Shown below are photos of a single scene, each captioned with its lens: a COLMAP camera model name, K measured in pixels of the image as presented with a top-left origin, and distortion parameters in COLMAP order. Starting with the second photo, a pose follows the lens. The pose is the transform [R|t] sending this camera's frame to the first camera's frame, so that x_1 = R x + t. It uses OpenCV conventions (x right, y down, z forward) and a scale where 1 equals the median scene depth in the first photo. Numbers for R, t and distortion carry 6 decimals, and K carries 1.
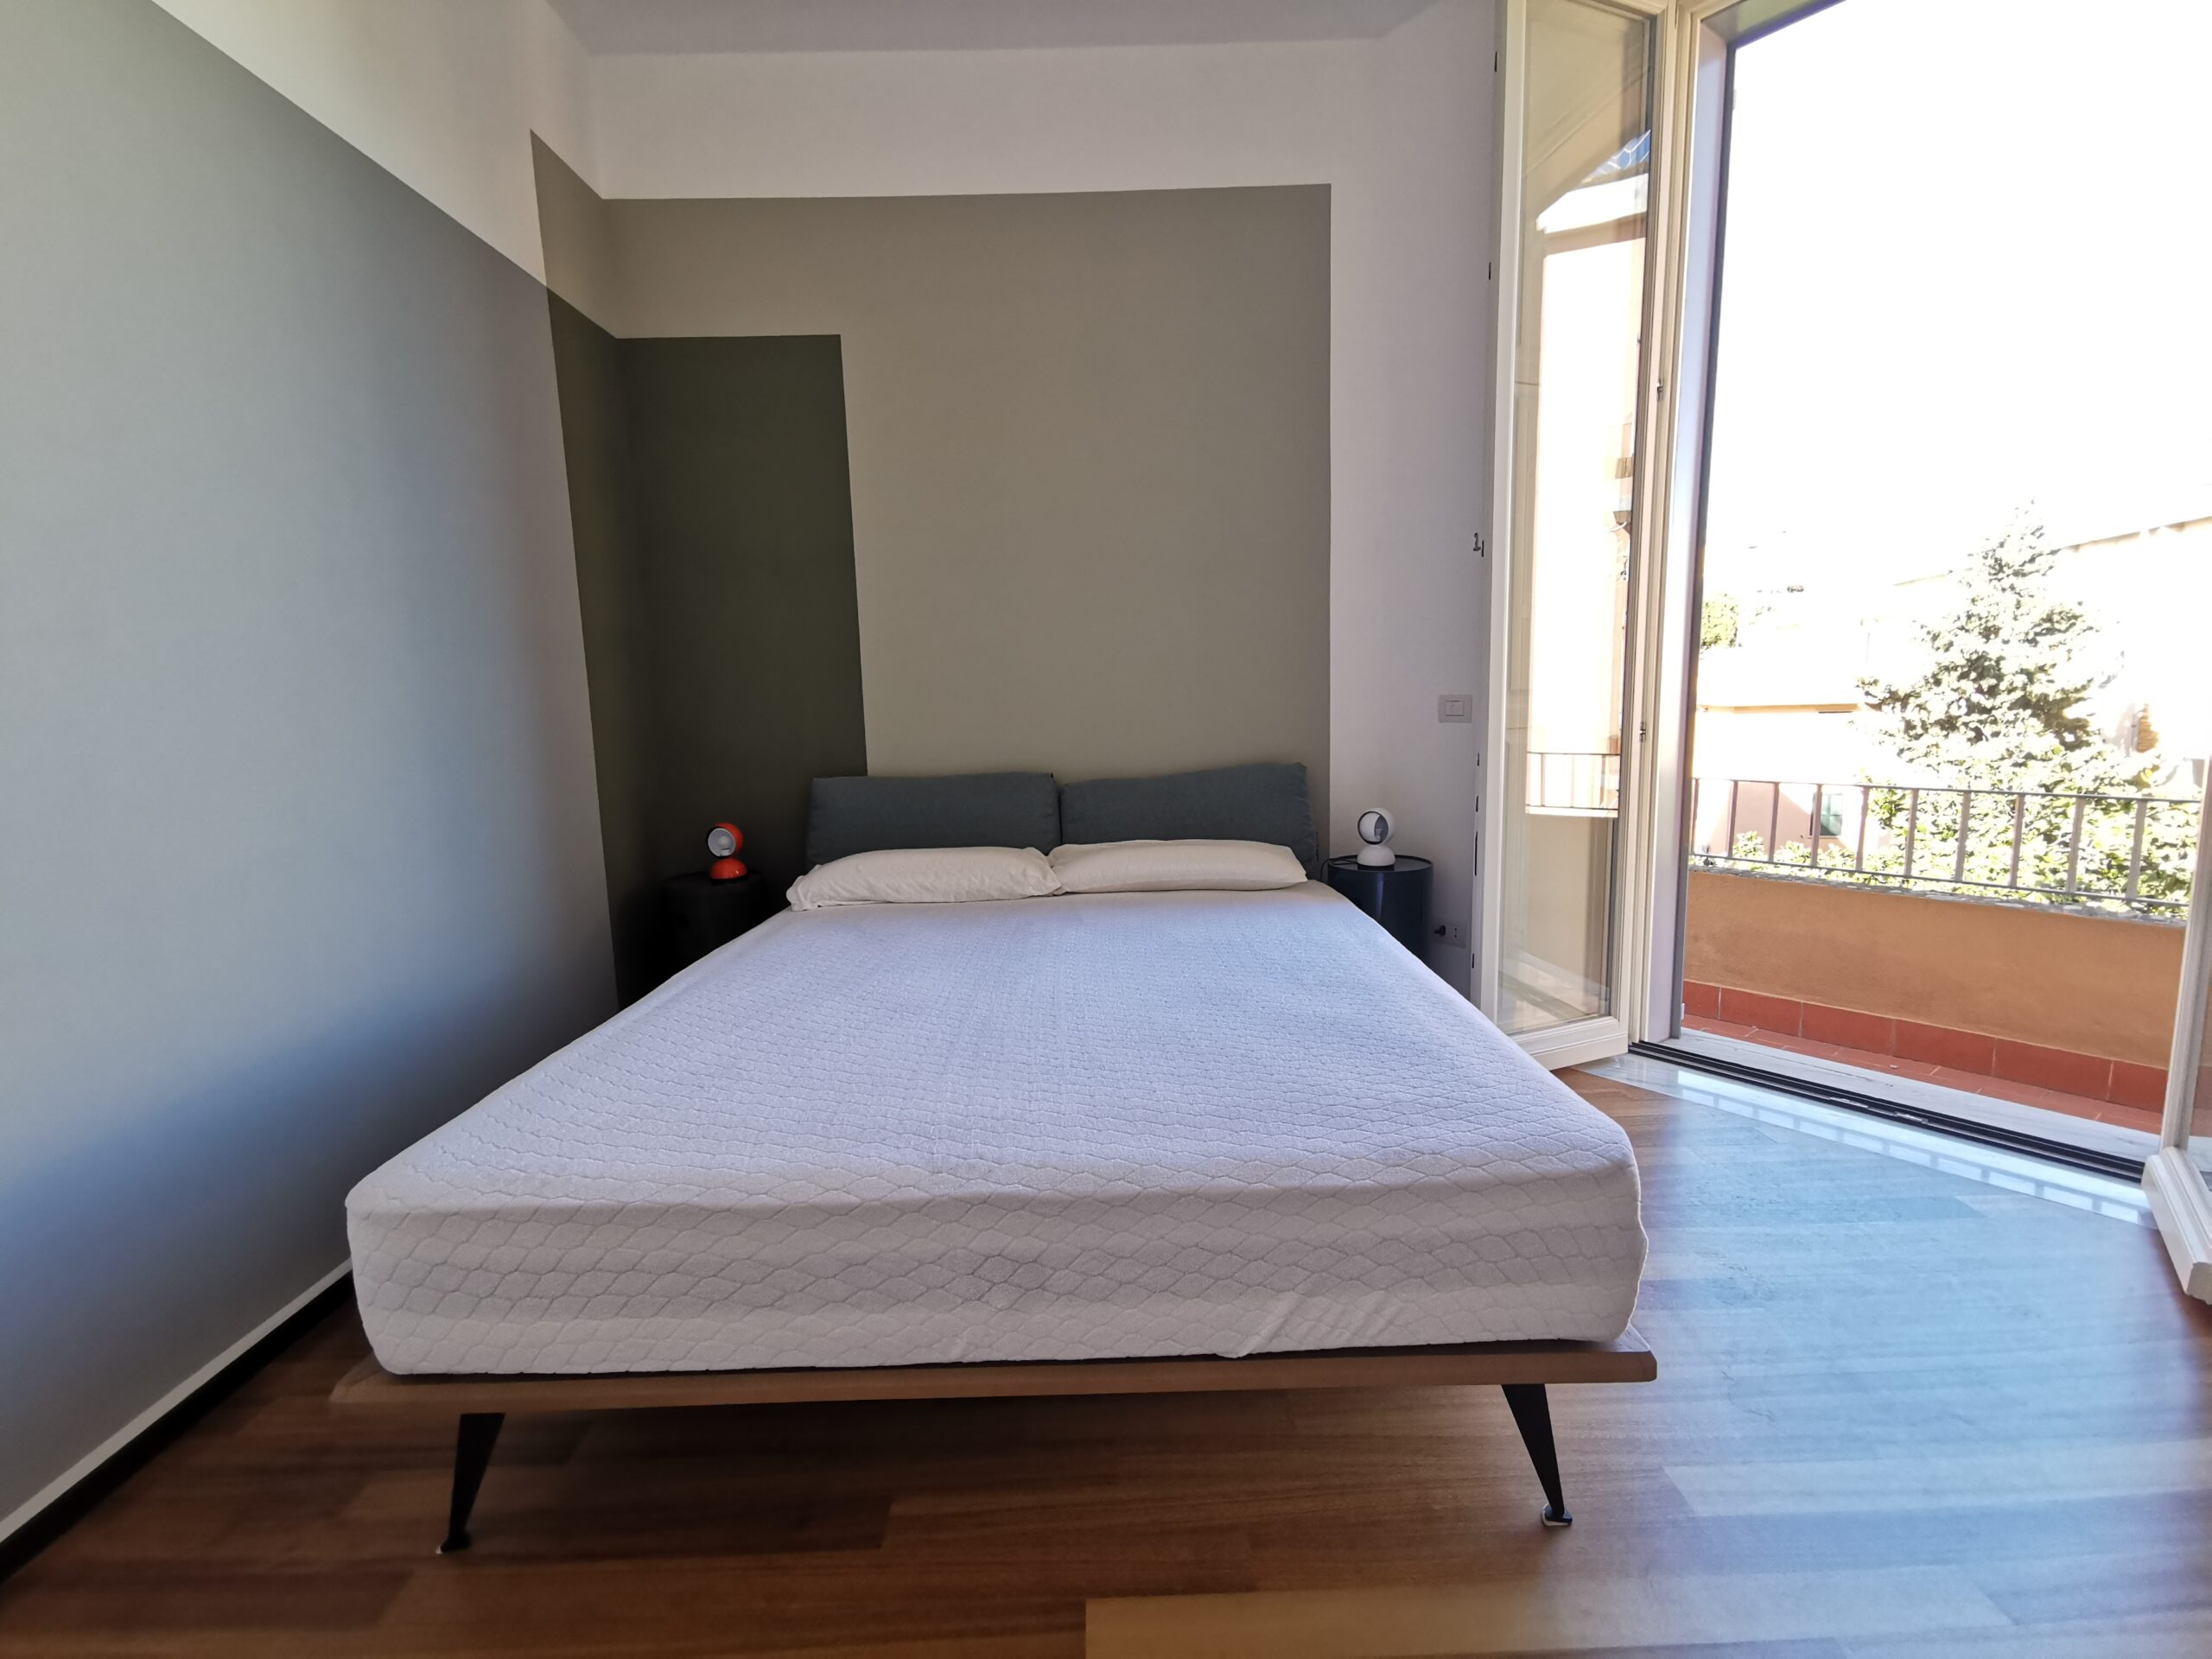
lens RADIAL K [[1016.6, 0, 1113.1], [0, 1016.6, 833.6], [0, 0, 1]] dist [0.001900, 0.000367]
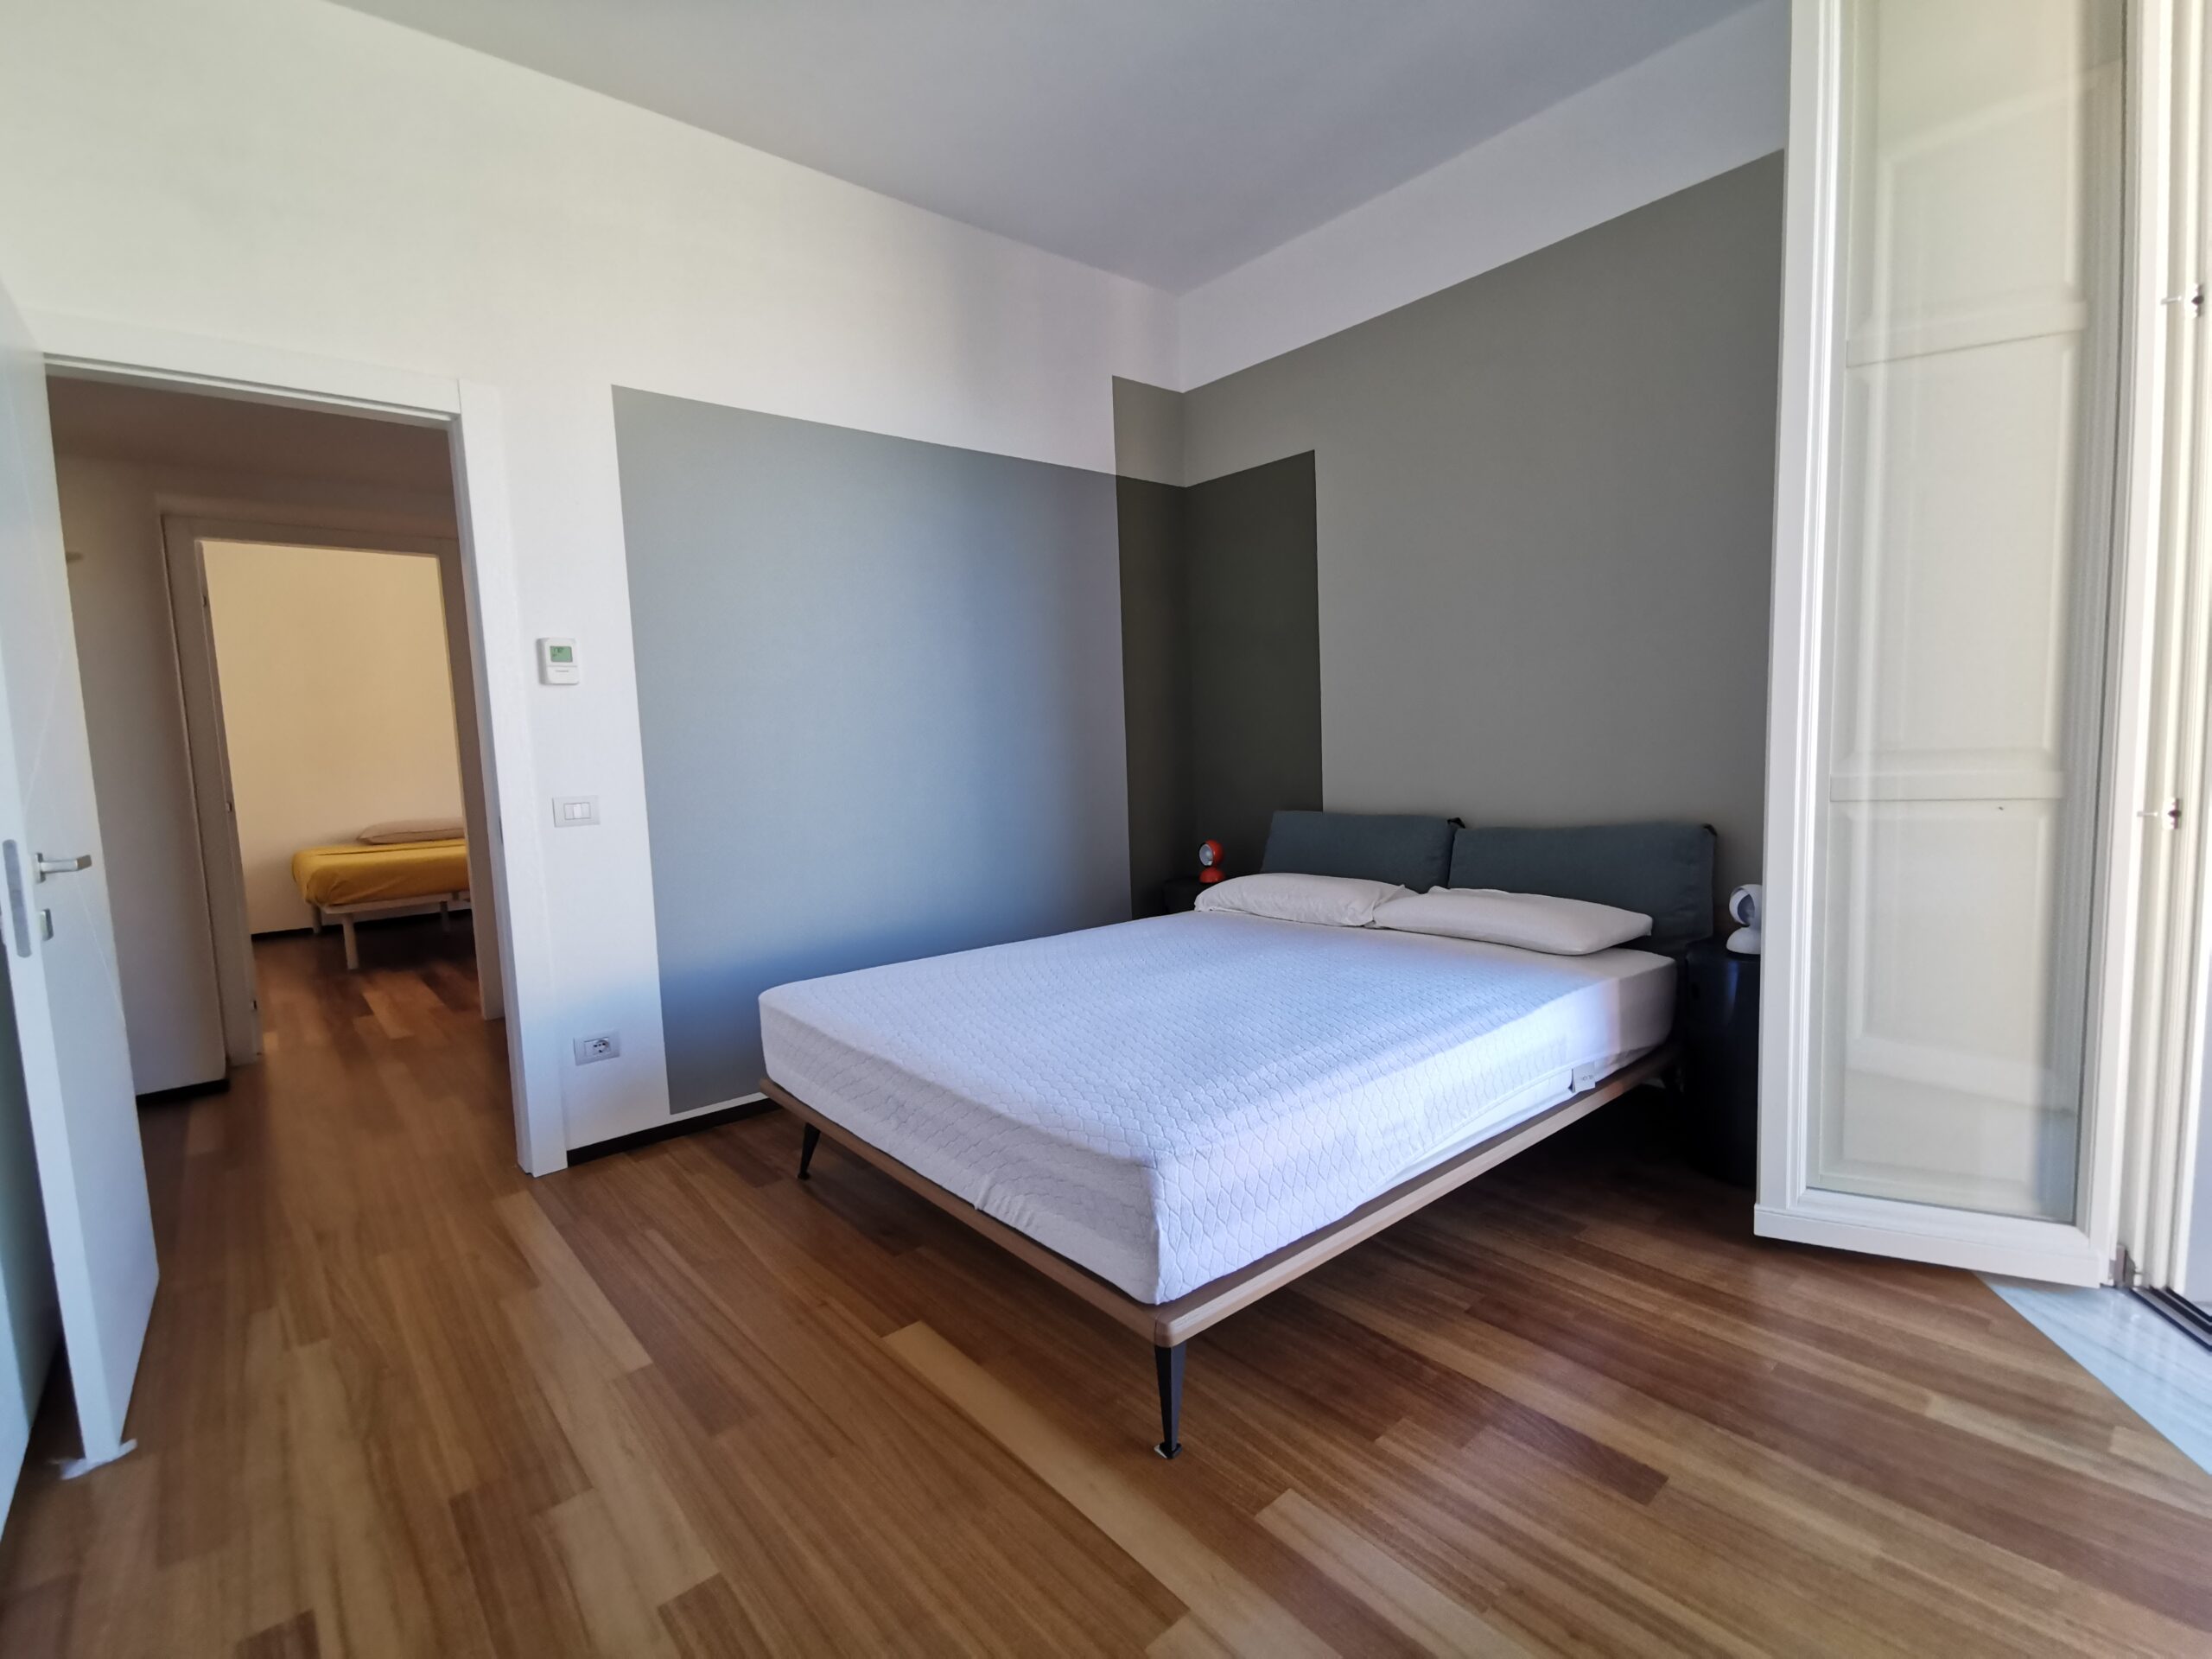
lens RADIAL K [[1016.6, 0, 1103.8], [0, 1016.6, 826.8], [0, 0, 1]] dist [0.001900, 0.000367]
pose [[0.633645, 0.068614, -0.770575, 1.012050], [-0.079857, 0.996539, 0.023068, -0.088040], [0.769491, 0.046919, 0.636932, 0.089153]]
